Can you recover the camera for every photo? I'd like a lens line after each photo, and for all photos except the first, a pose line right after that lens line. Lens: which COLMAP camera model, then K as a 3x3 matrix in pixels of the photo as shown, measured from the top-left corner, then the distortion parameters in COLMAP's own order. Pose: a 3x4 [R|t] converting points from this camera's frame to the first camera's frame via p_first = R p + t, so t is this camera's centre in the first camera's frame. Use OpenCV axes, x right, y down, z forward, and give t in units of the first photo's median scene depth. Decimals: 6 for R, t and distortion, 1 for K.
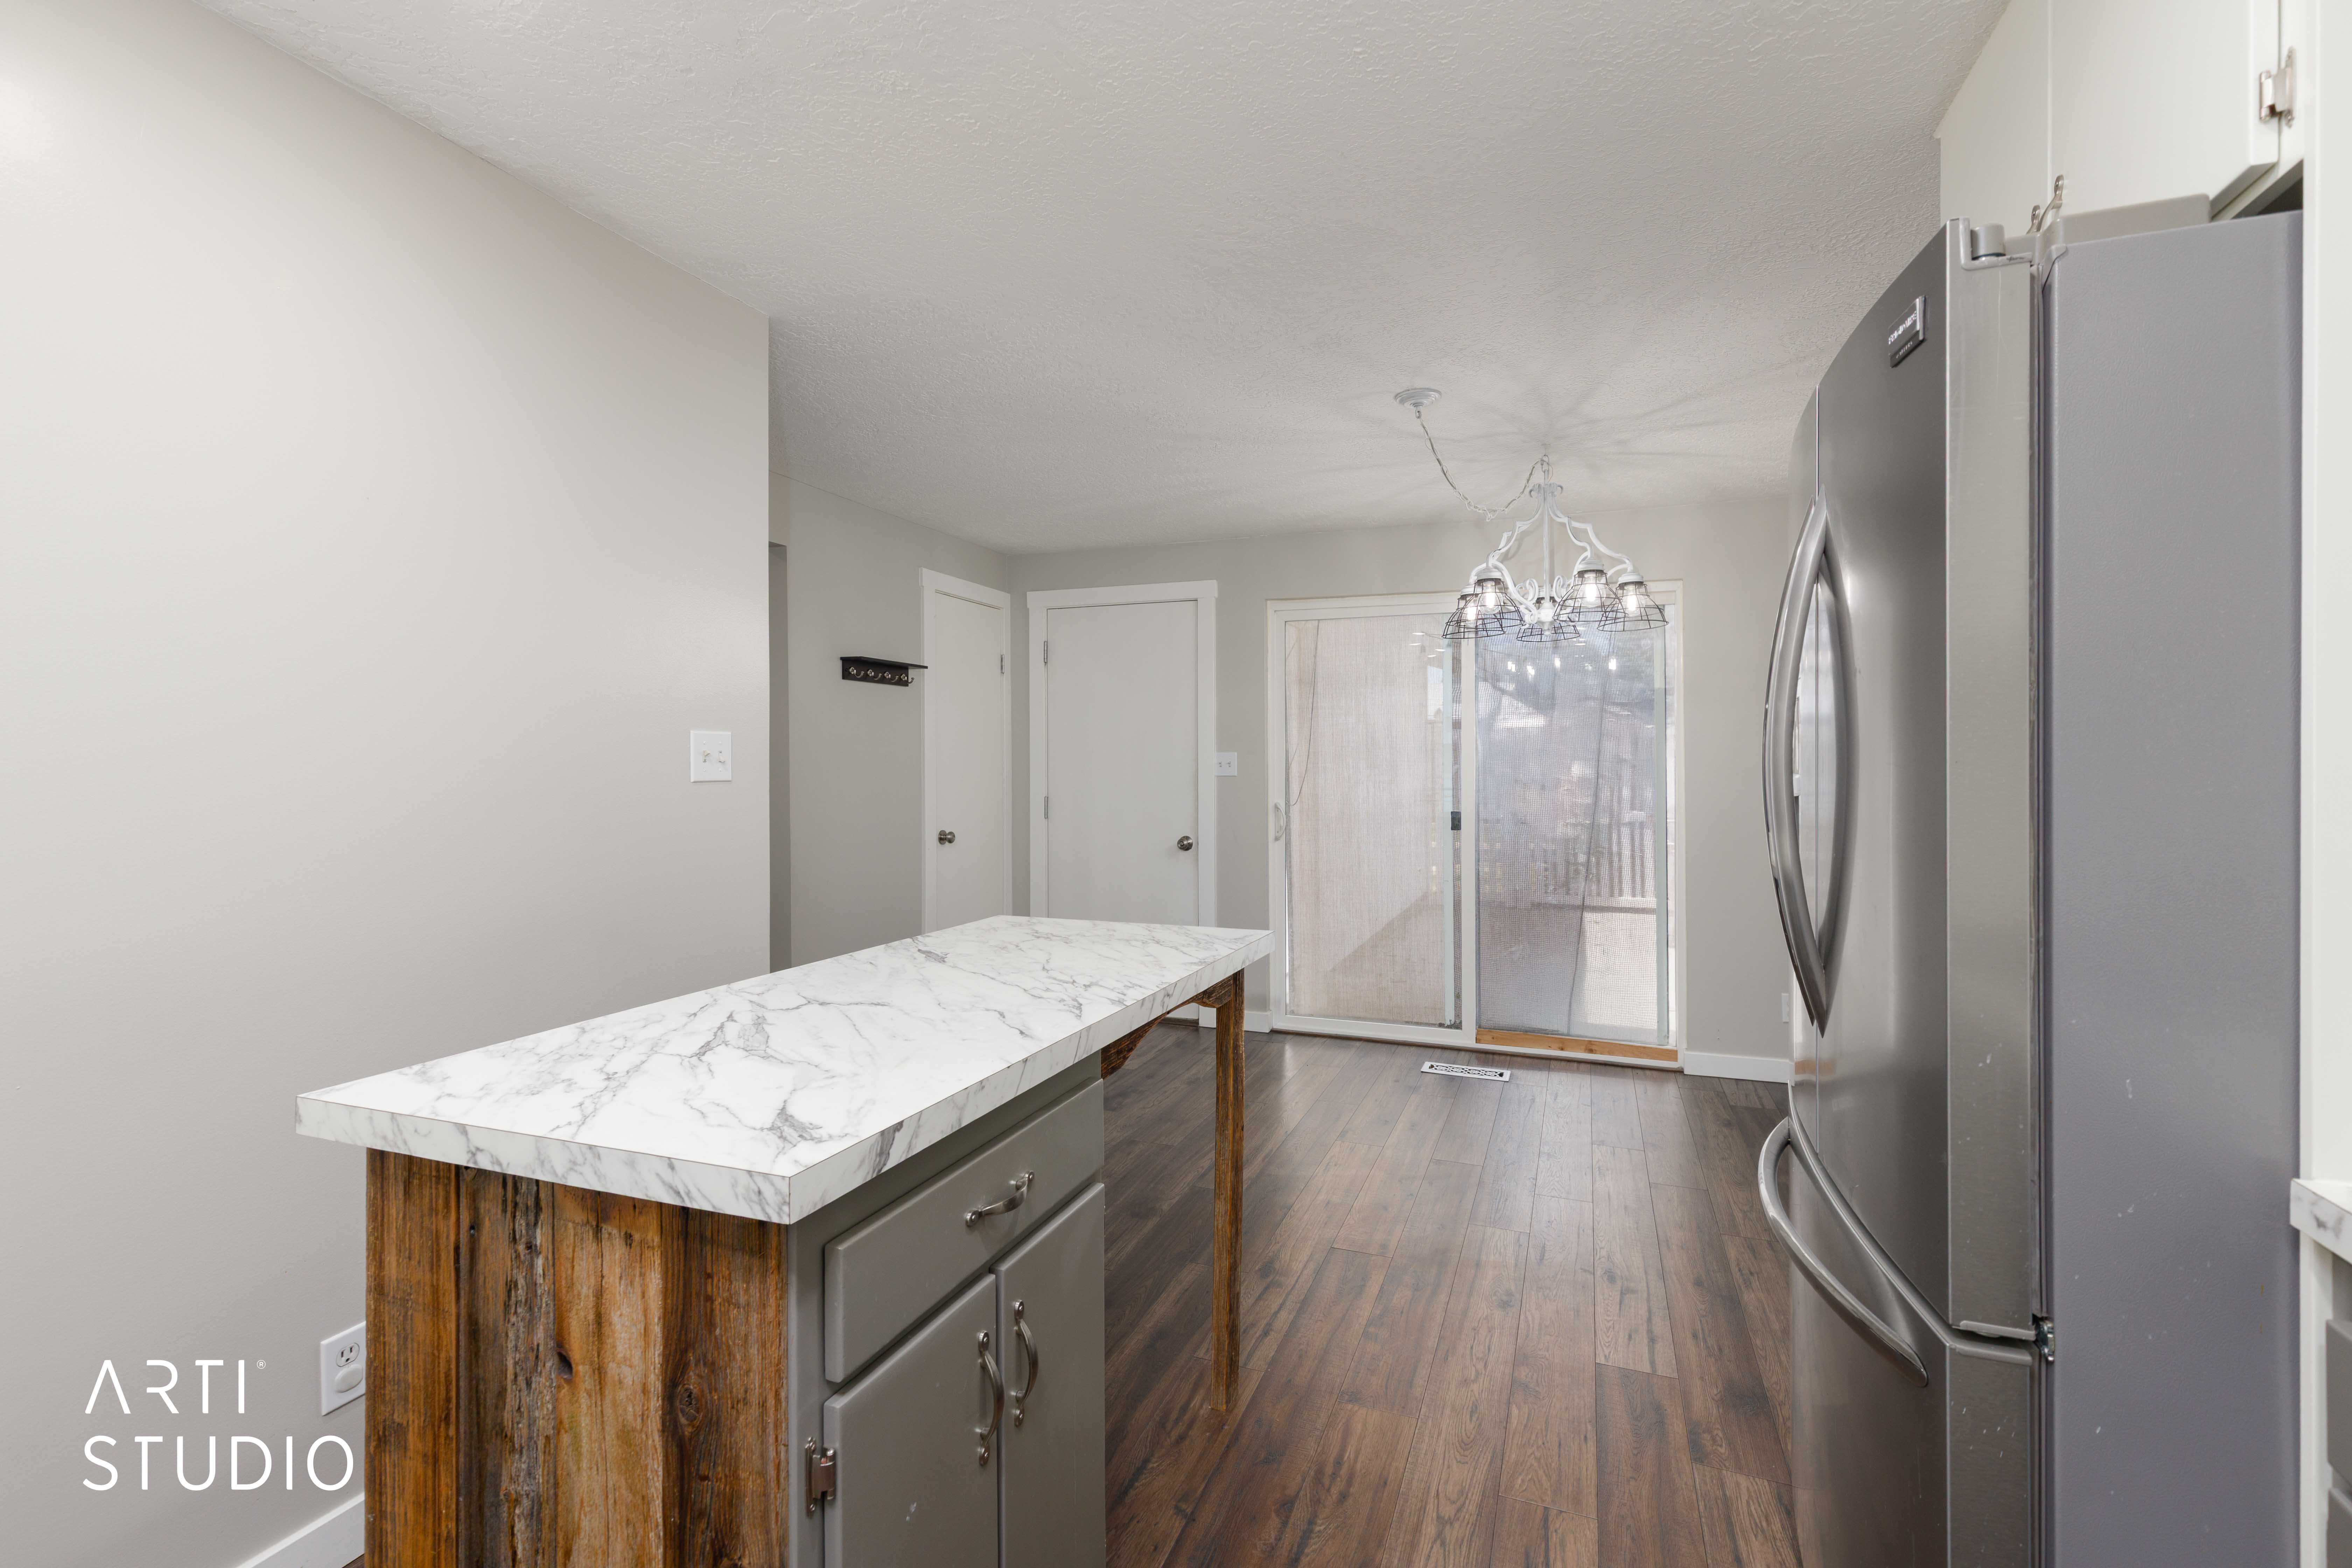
lens RADIAL K [[1065.7, 0, 1183.6], [0, 1065.7, 766.4], [0, 0, 1]] dist [0.009618, -0.001039]
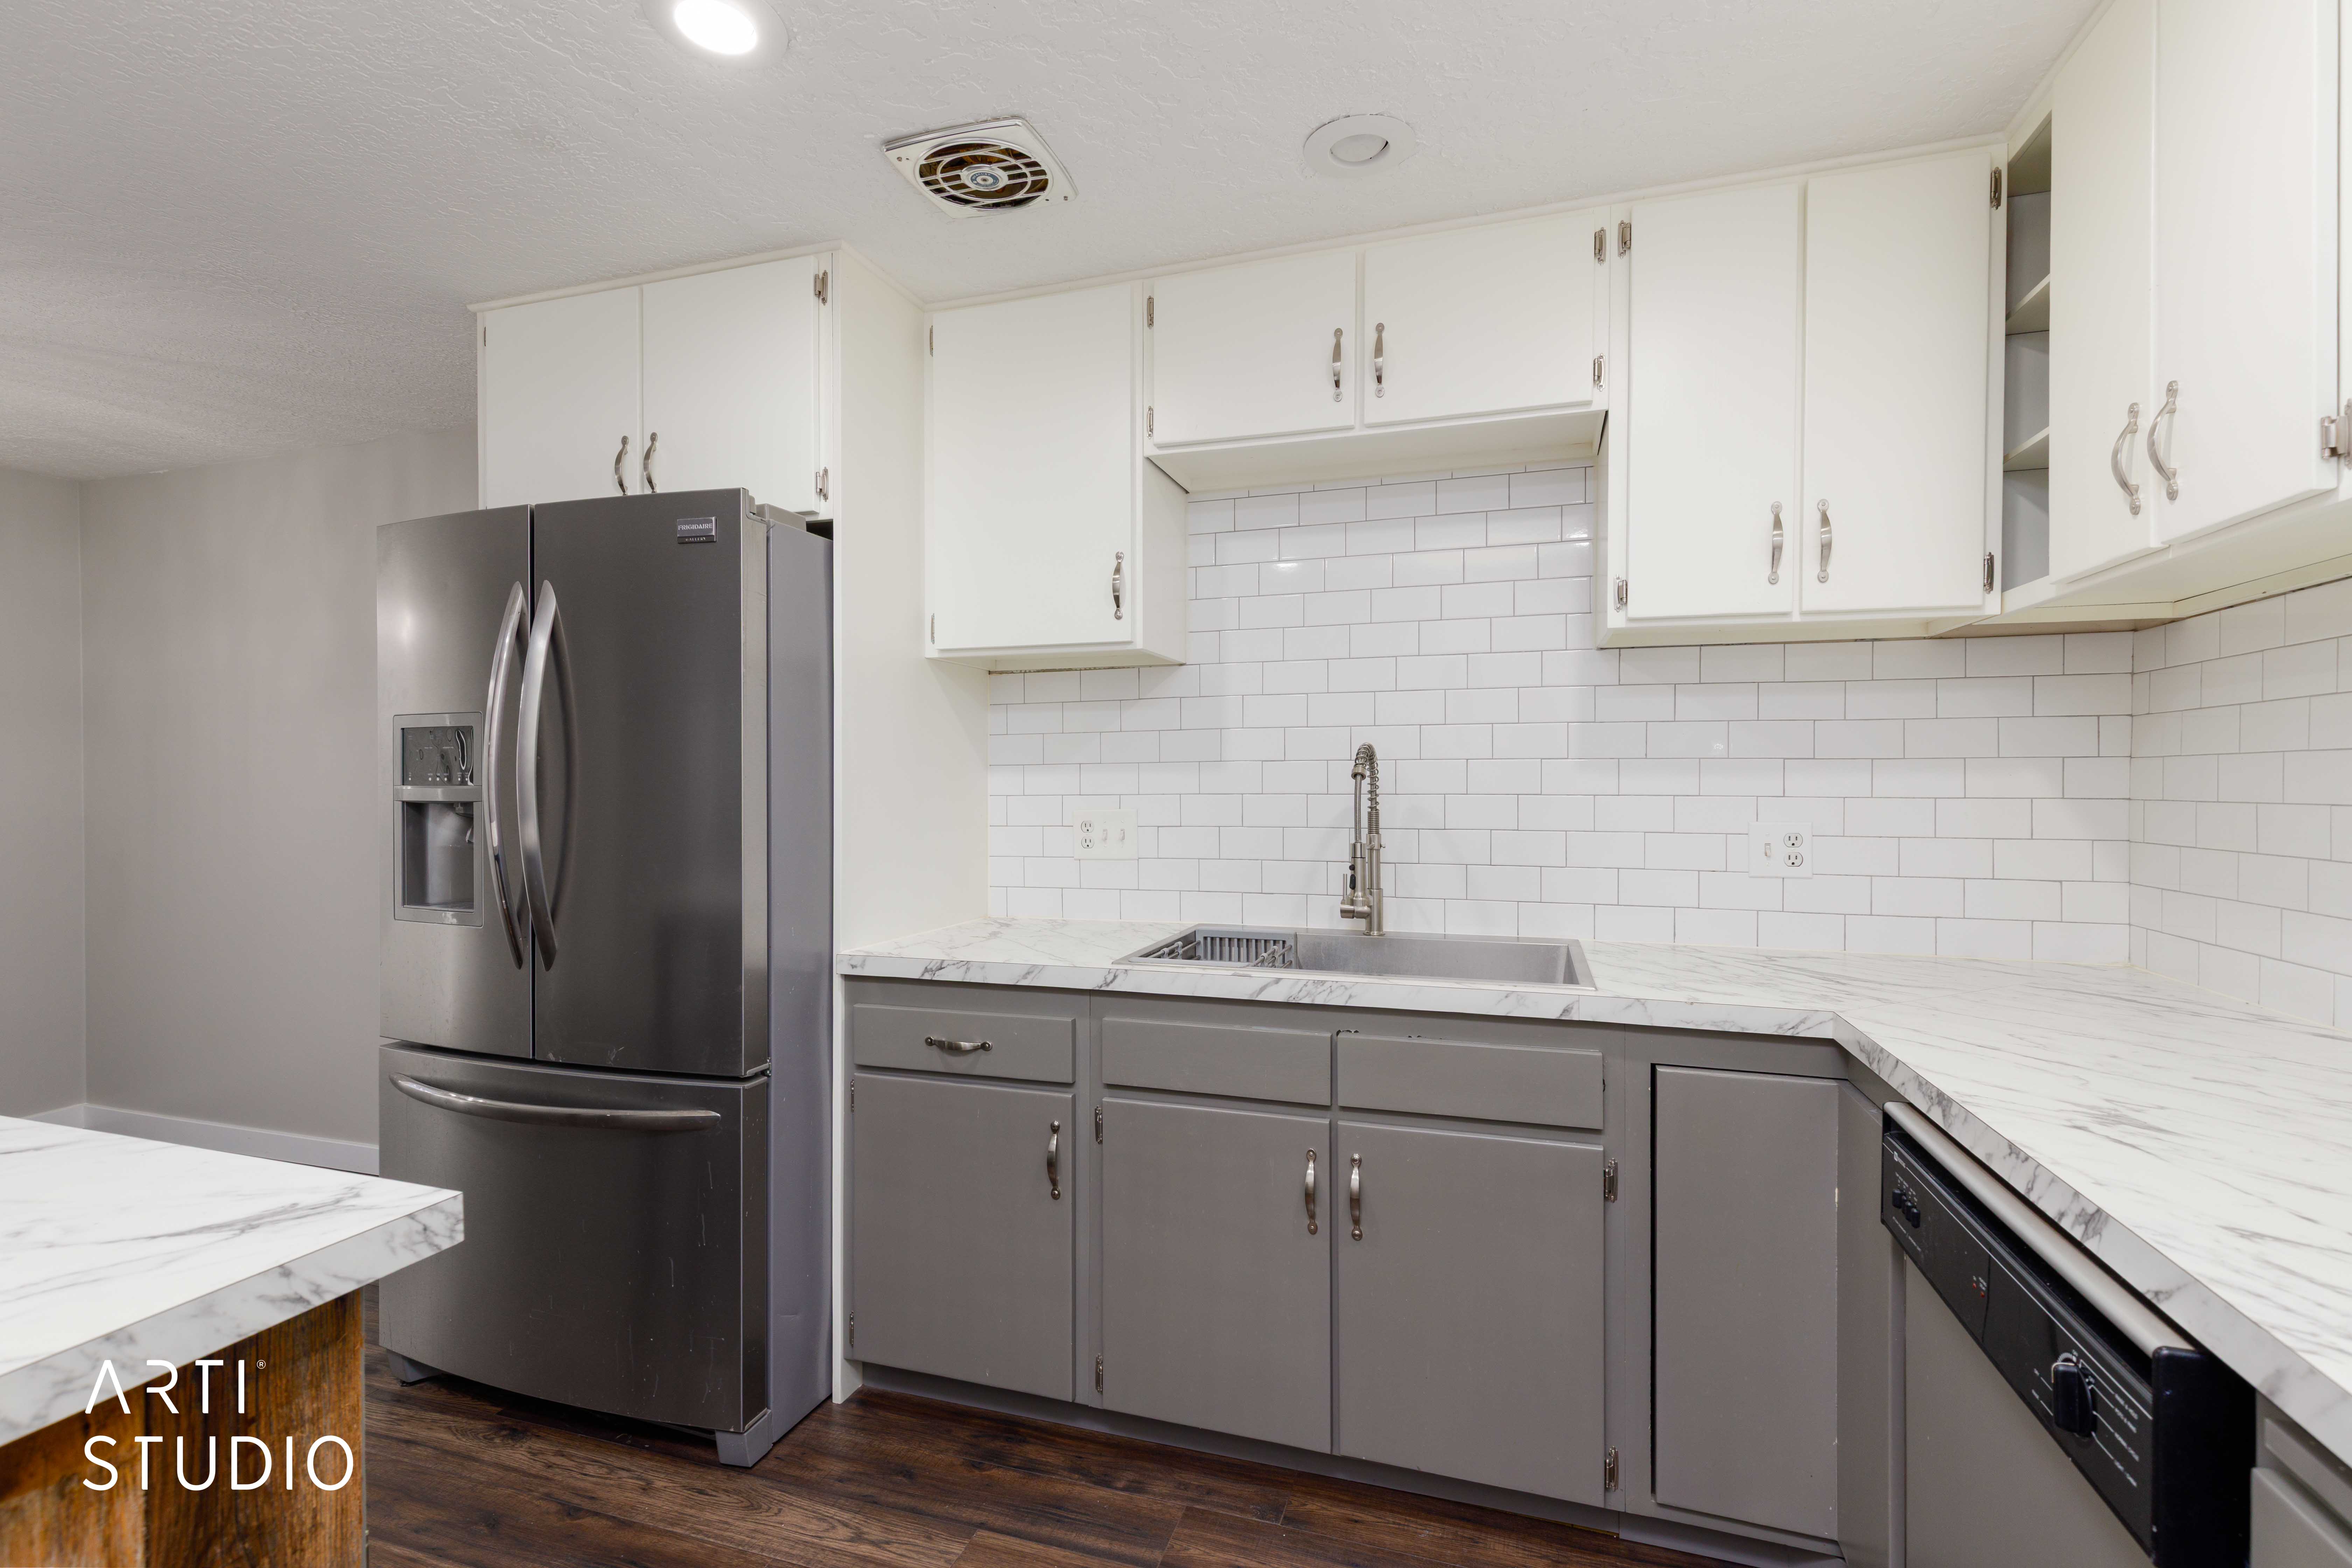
lens RADIAL K [[1065.7, 0, 1169.5], [0, 1065.7, 781.9], [0, 0, 1]] dist [0.009618, -0.001039]
pose [[-0.039763, -0.002877, 0.999205, -0.708964], [0.003889, 0.999988, 0.003034, 0.002474], [-0.999202, 0.004006, -0.039752, 0.198083]]
